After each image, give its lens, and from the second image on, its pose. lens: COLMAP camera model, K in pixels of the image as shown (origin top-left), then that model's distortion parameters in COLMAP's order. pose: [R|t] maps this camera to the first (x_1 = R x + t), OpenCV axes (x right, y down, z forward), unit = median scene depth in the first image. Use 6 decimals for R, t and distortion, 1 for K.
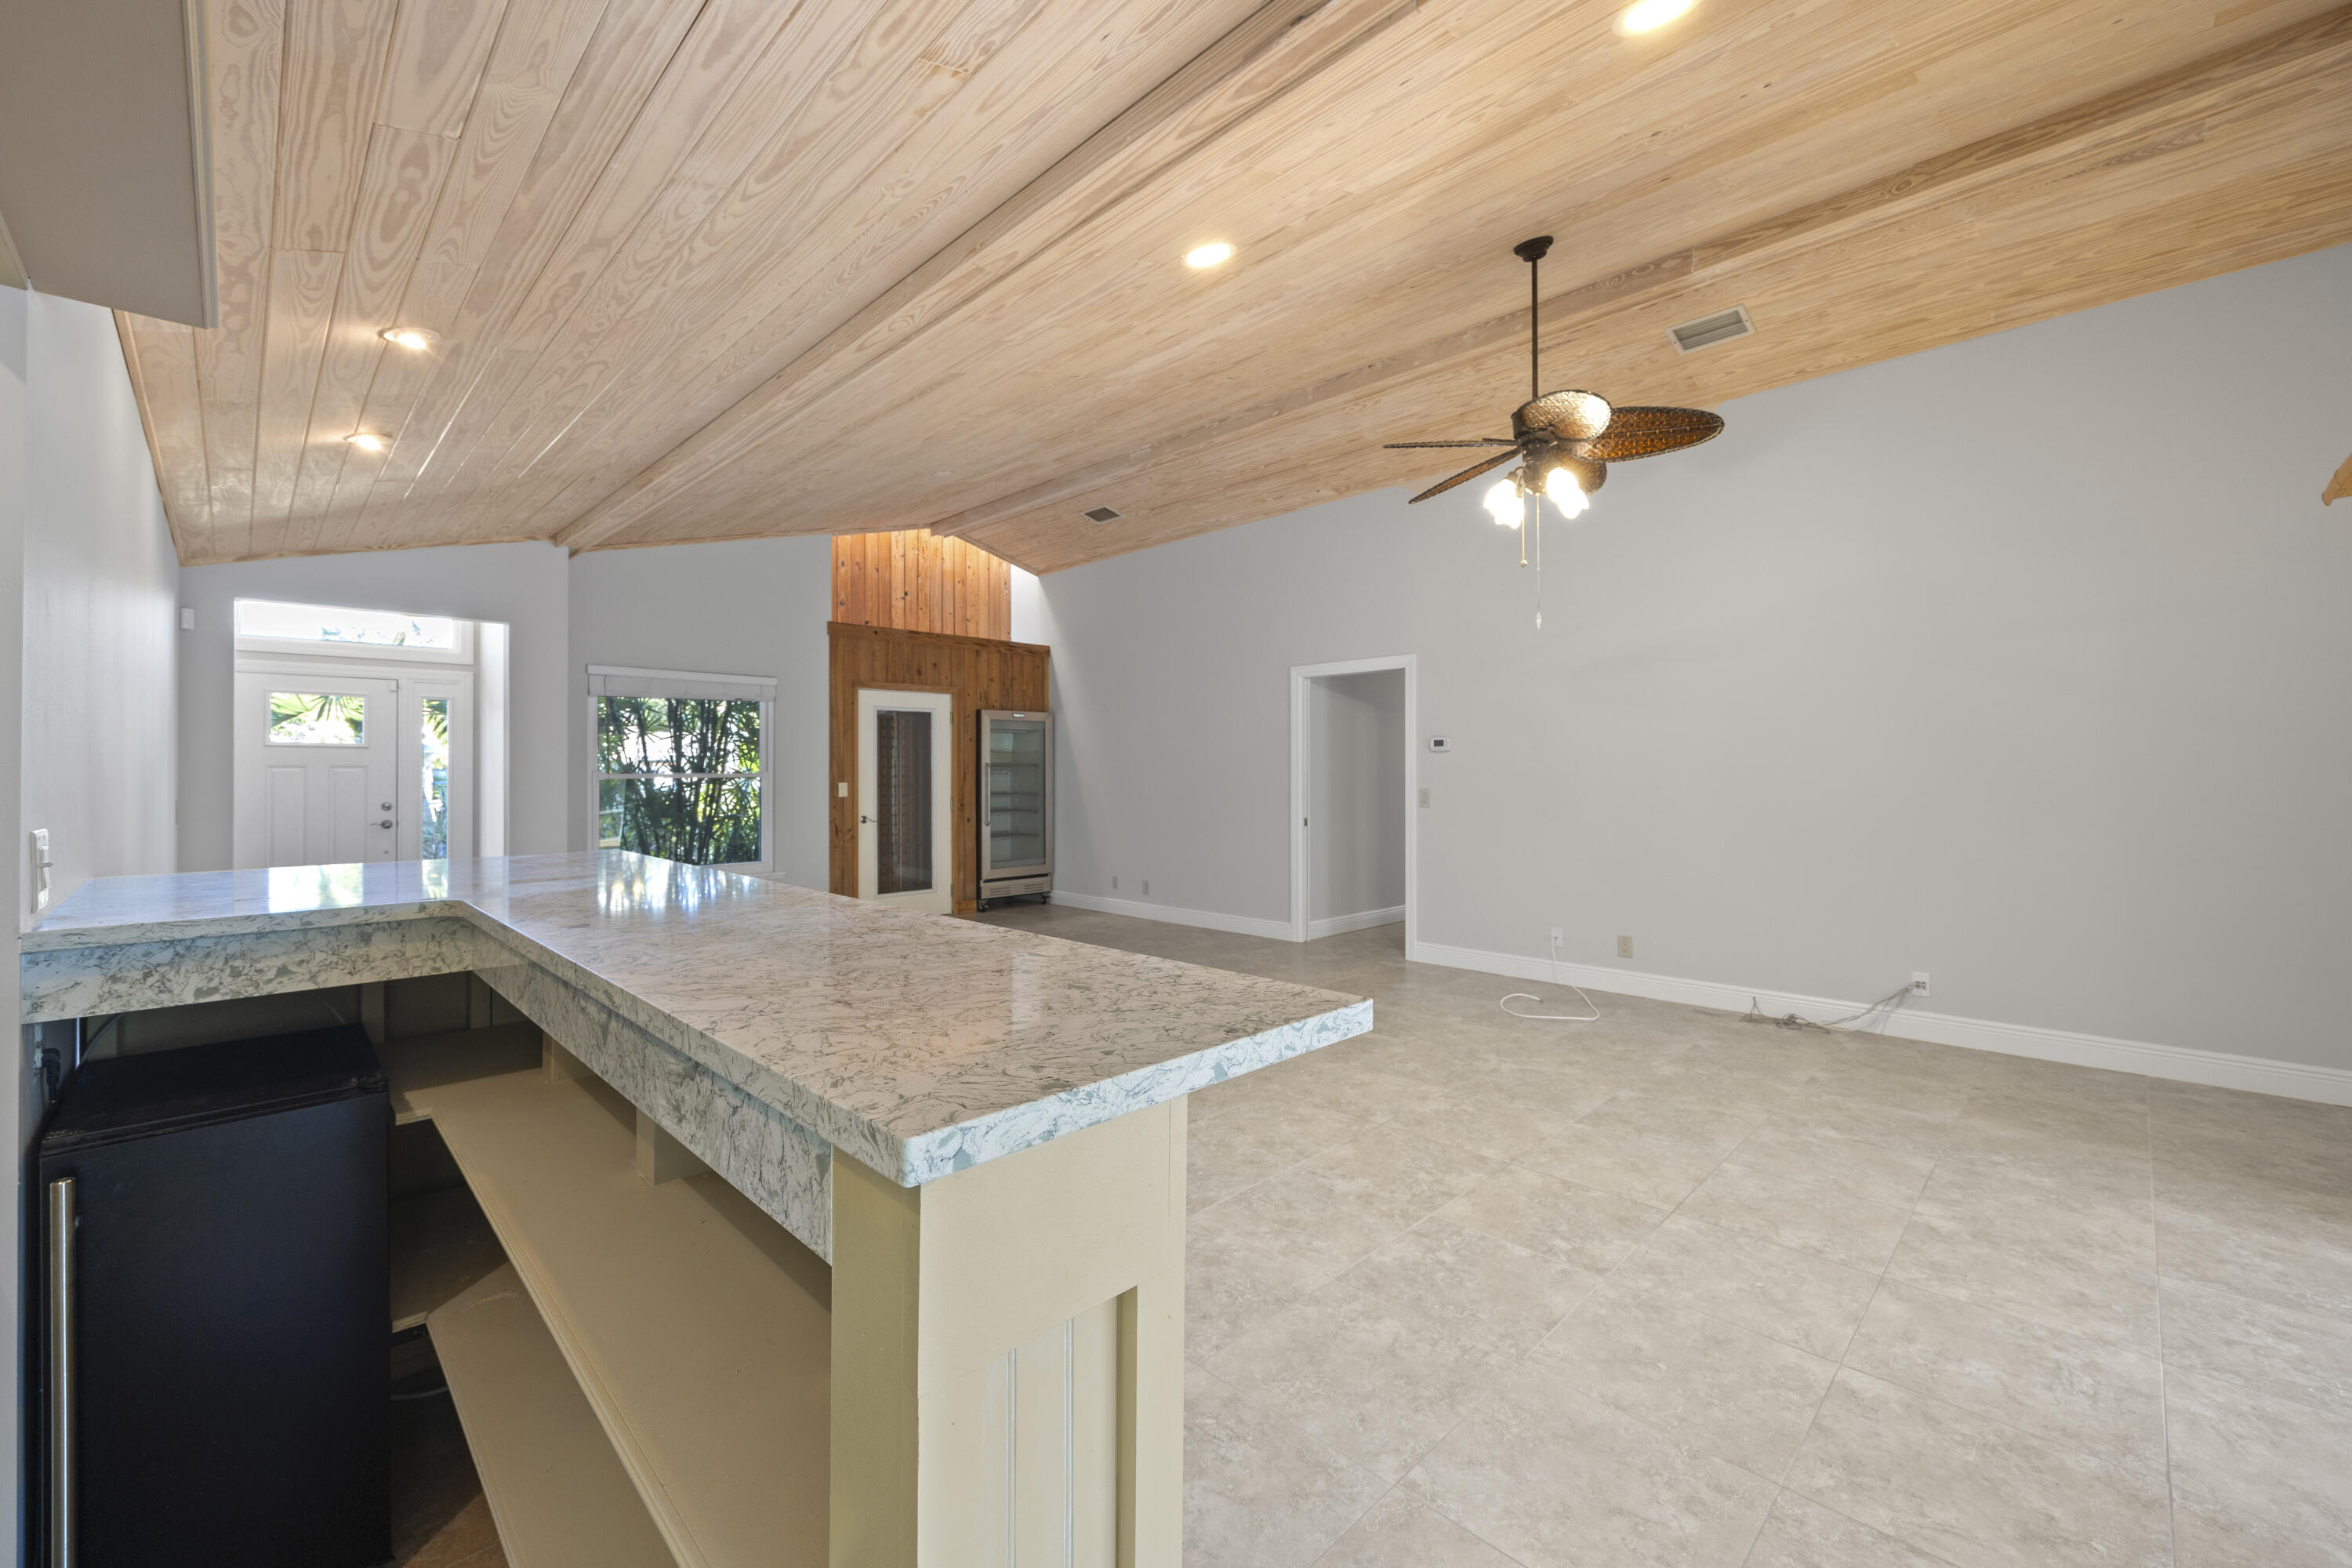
lens RADIAL K [[945.2, 0, 1170.2], [0, 945.2, 768.0], [0, 0, 1]] dist [-0.002381, -0.000246]
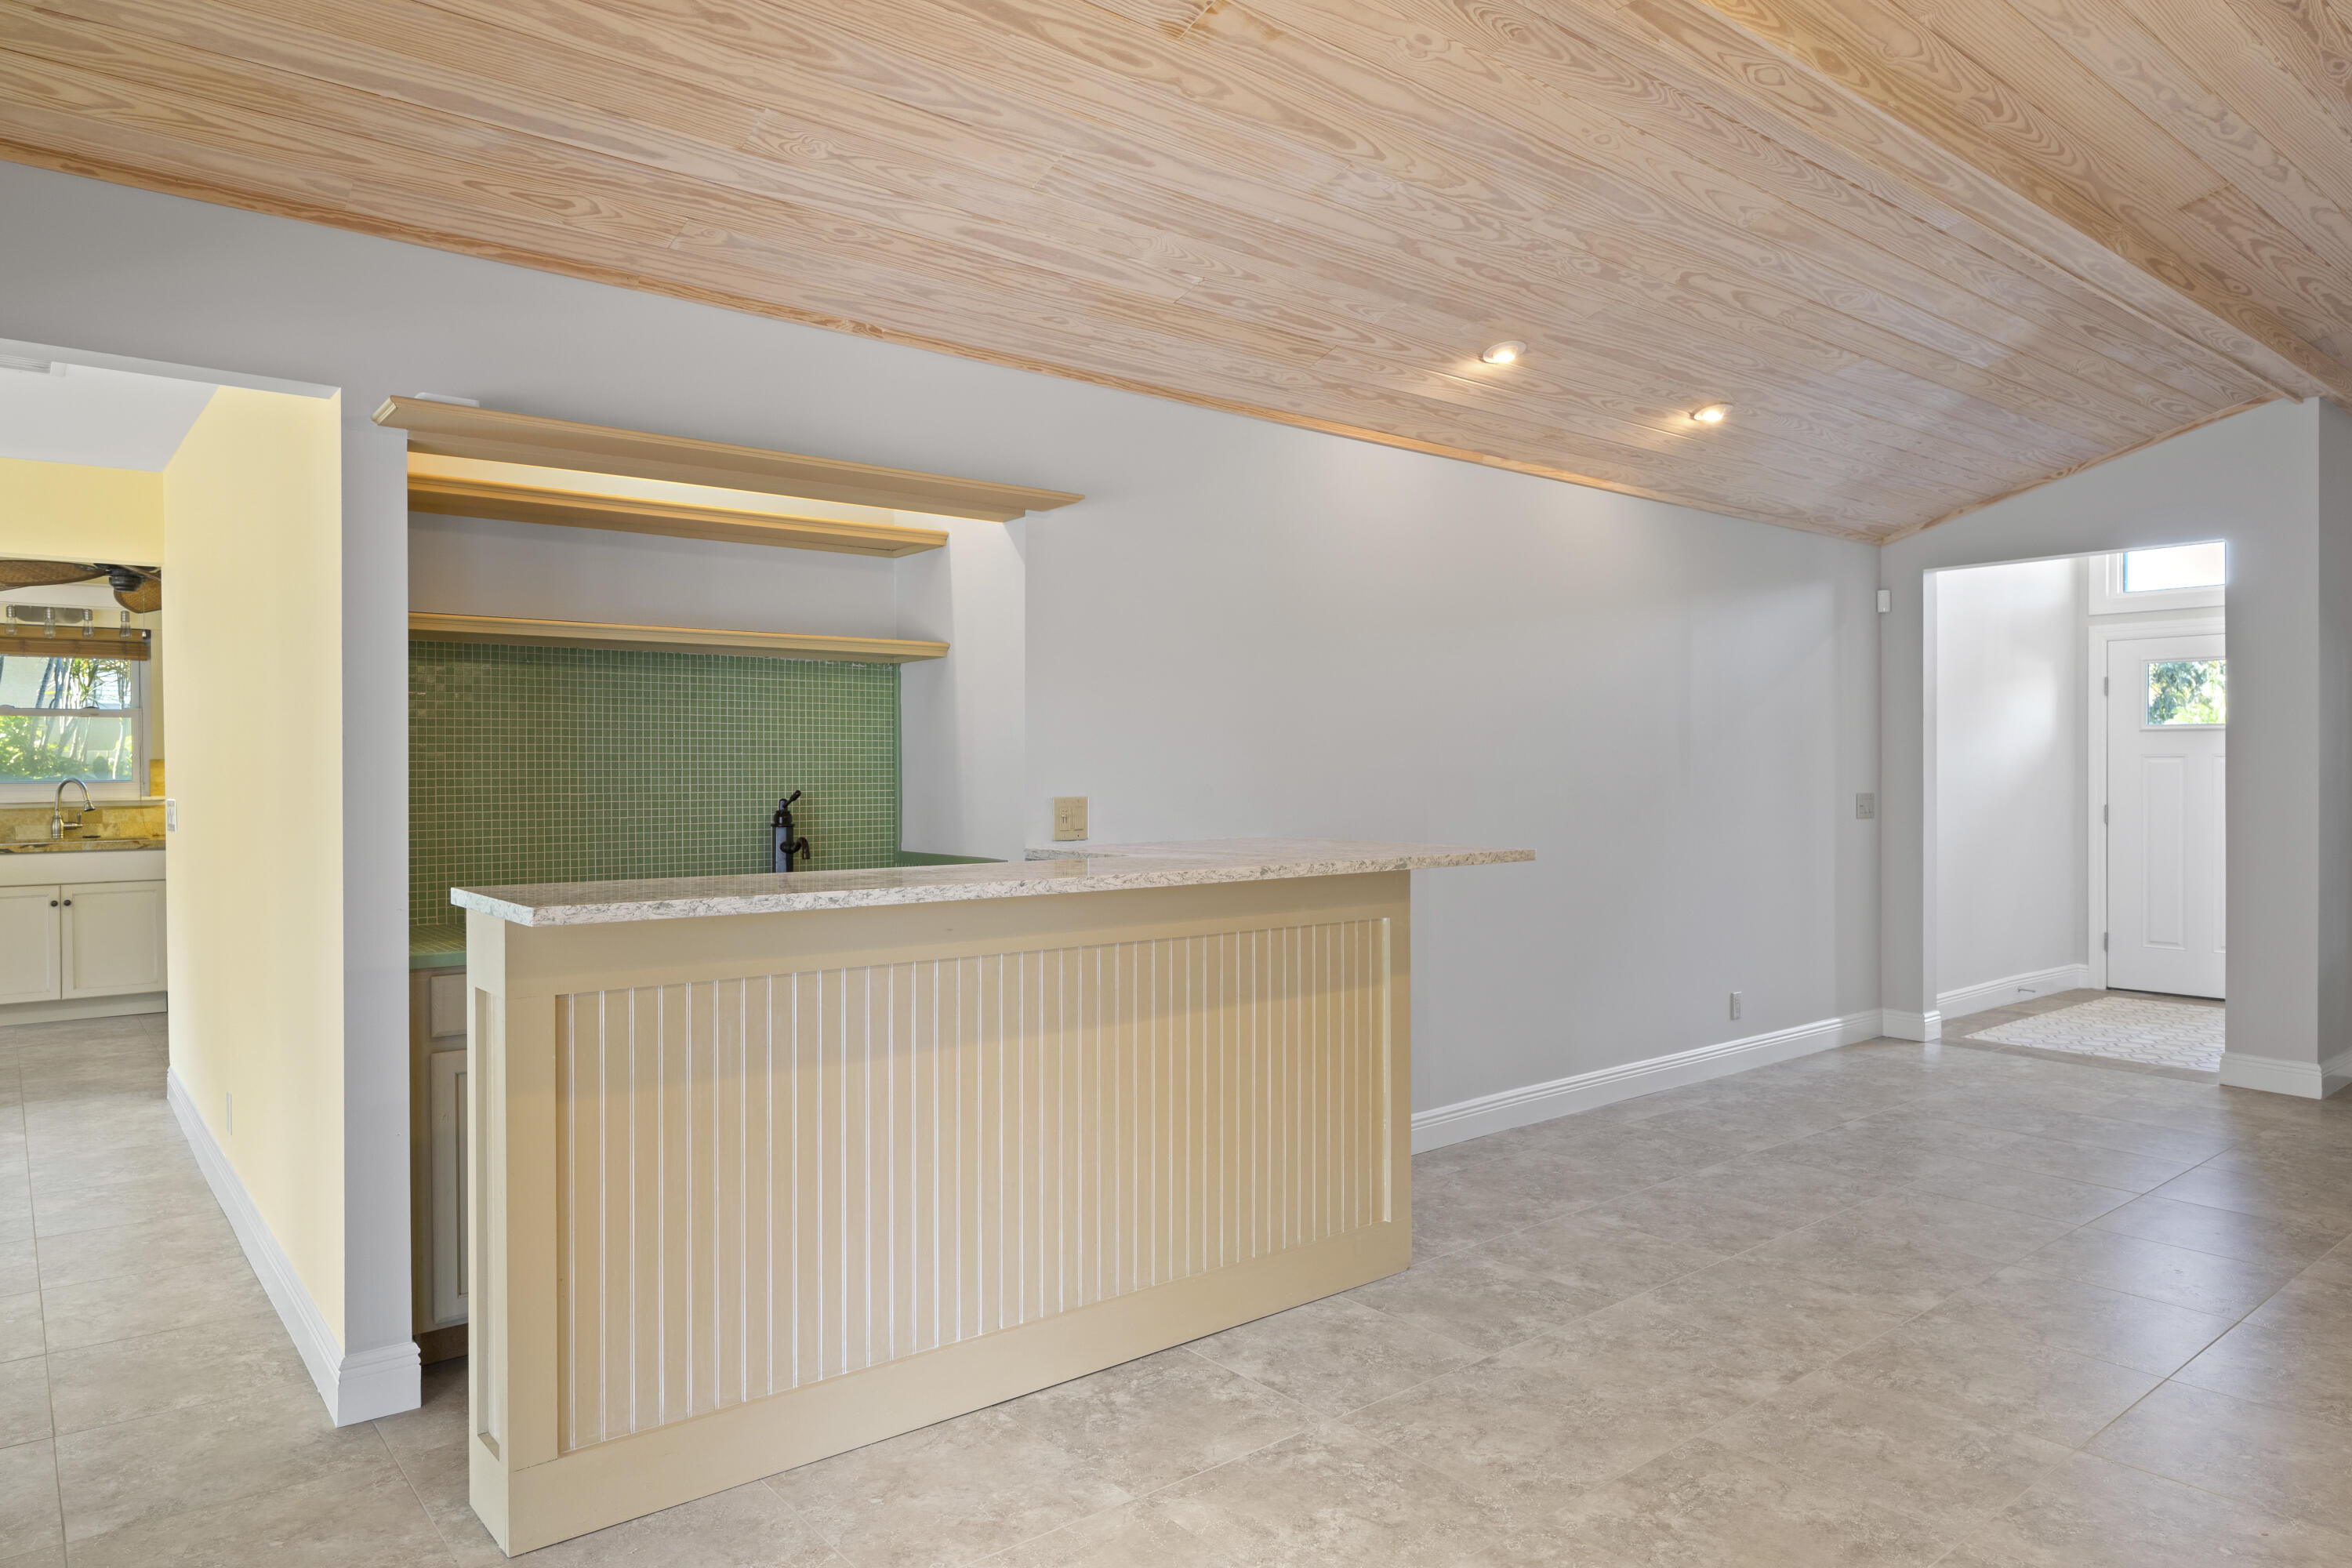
lens RADIAL K [[1469.7, 0, 1164.3], [0, 1469.7, 765.0], [0, 0, 1]] dist [-0.010698, 0.008244]
pose [[-0.101667, 0.000132, -0.994818, 0.309958], [0.005648, 0.999984, -0.000445, 0.002114], [0.994802, -0.005664, -0.101666, 0.278247]]
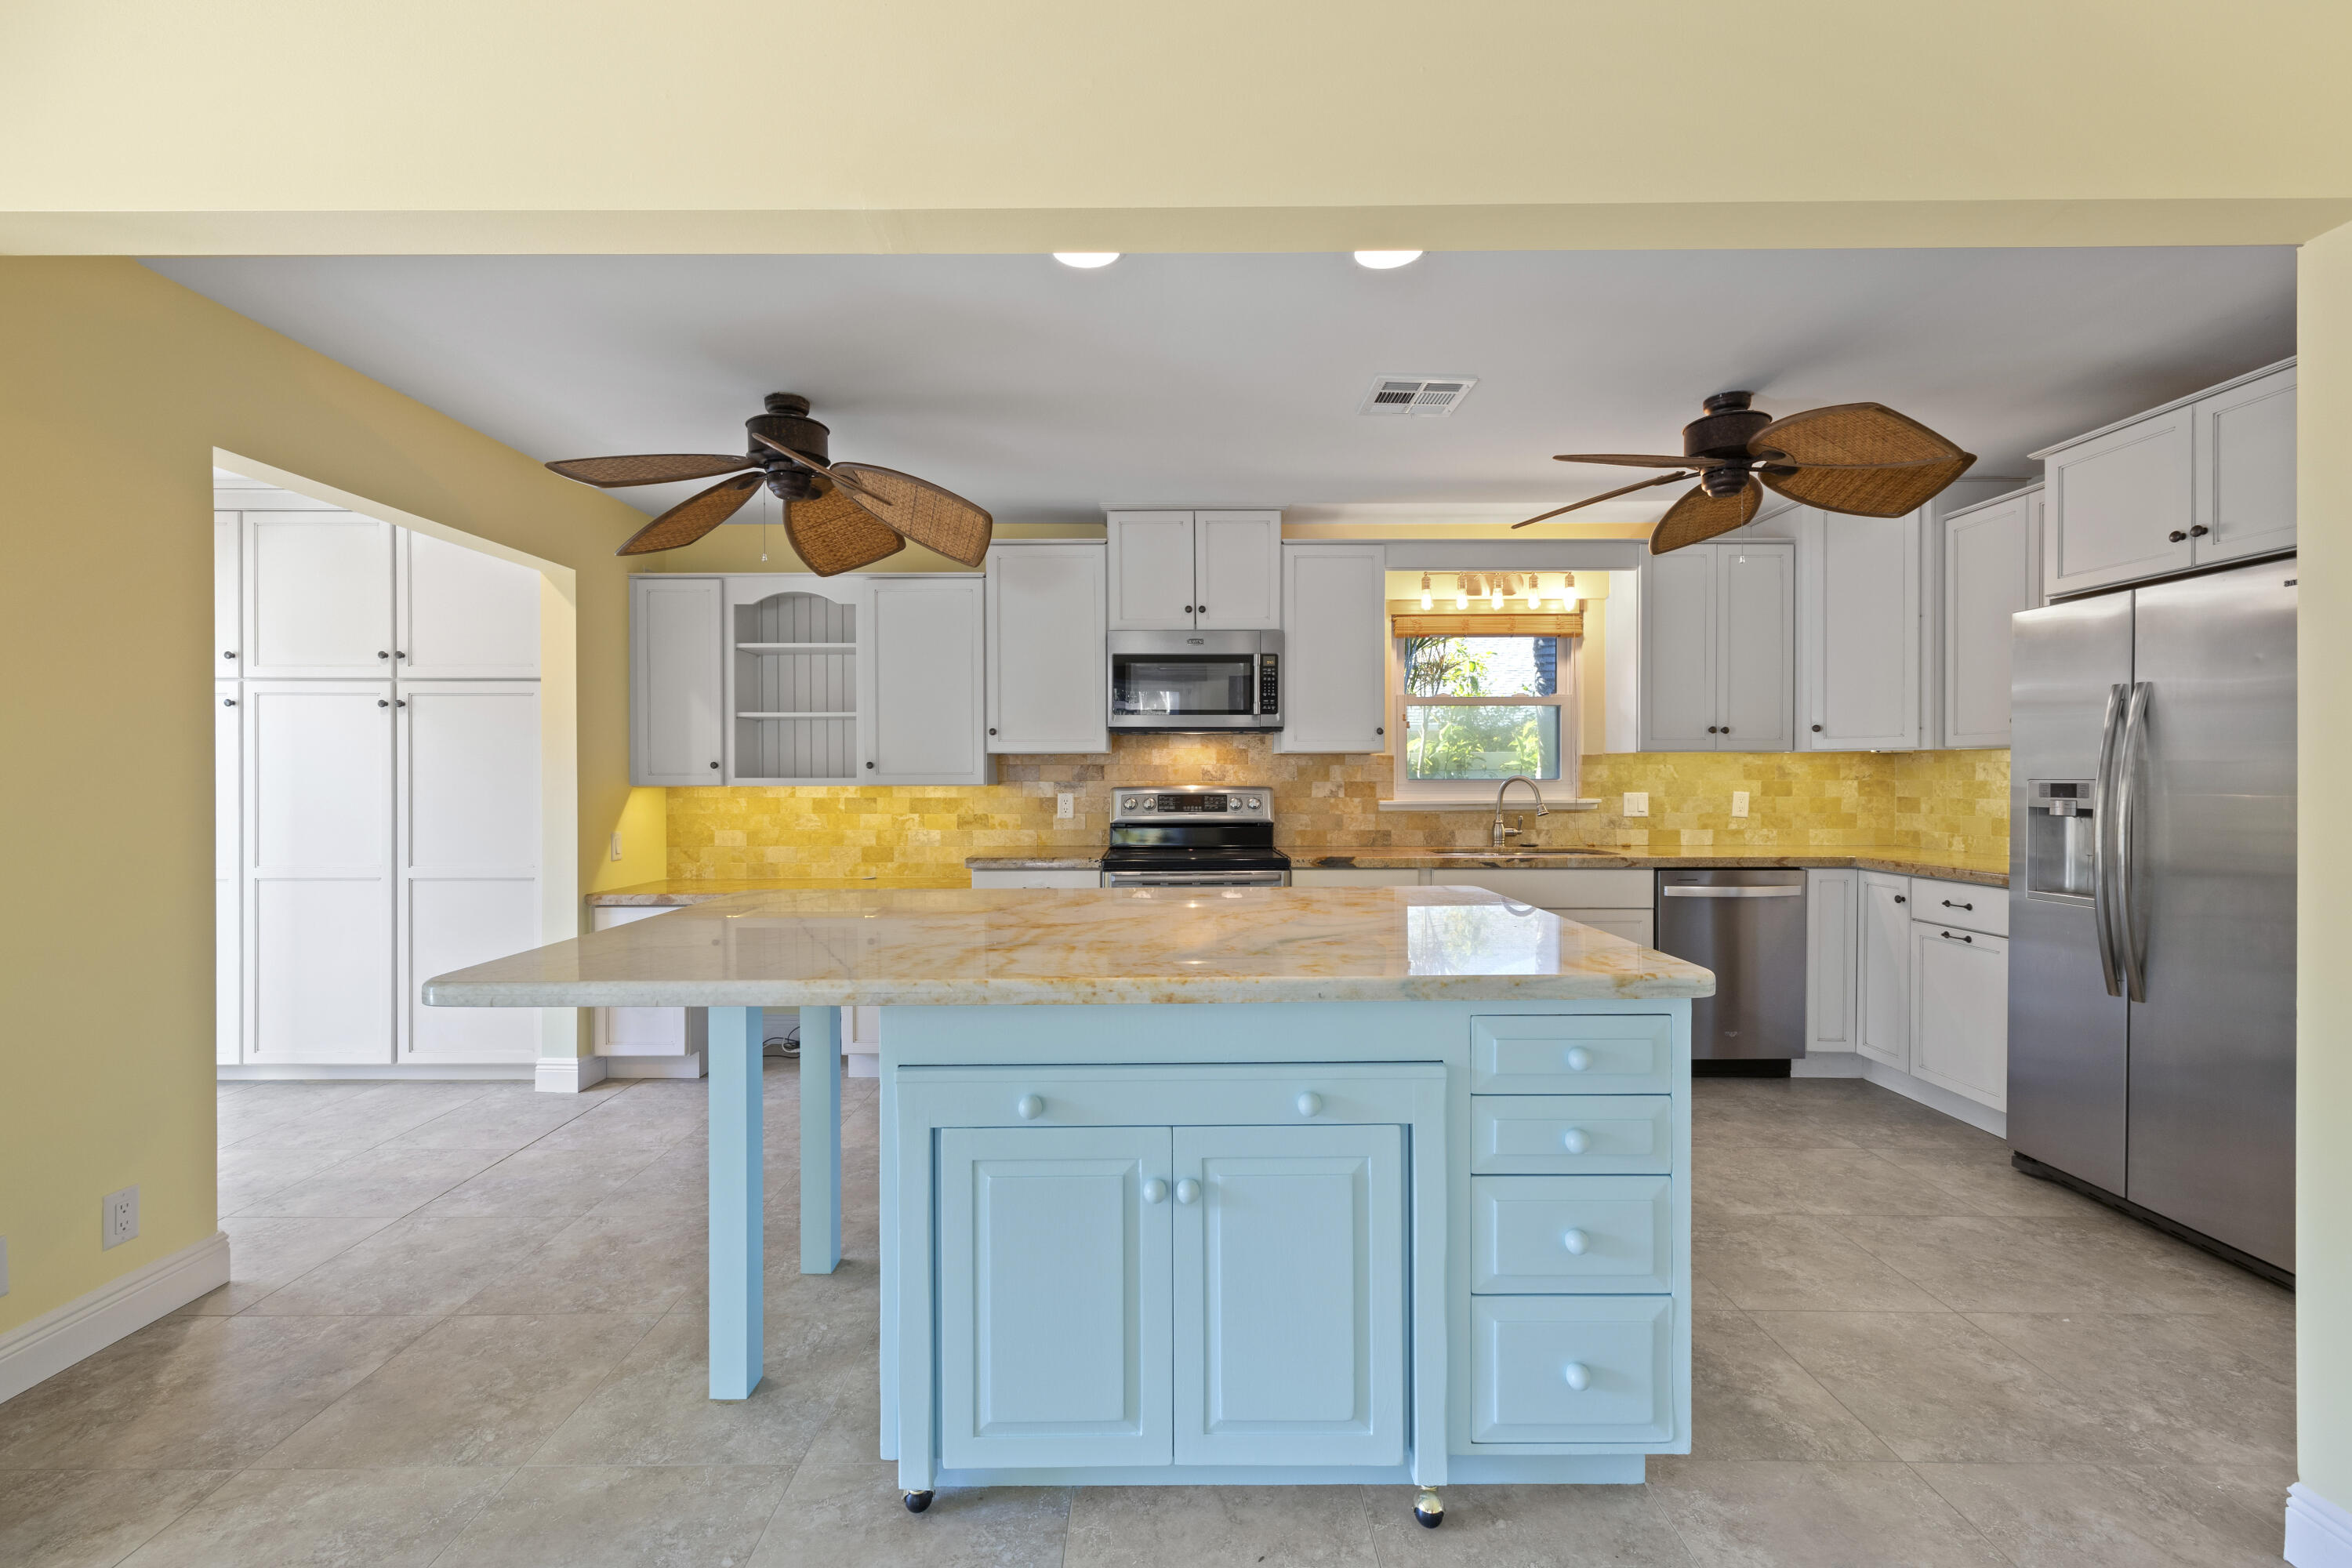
lens RADIAL K [[978.2, 0, 1172.1], [0, 978.2, 782.5], [0, 0, 1]] dist [0.003952, -0.000432]
pose [[-0.699912, 0.012767, -0.714115, -0.116073], [0.010668, 0.999916, 0.007421, 0.004275], [0.714150, -0.002424, -0.699989, -0.386344]]
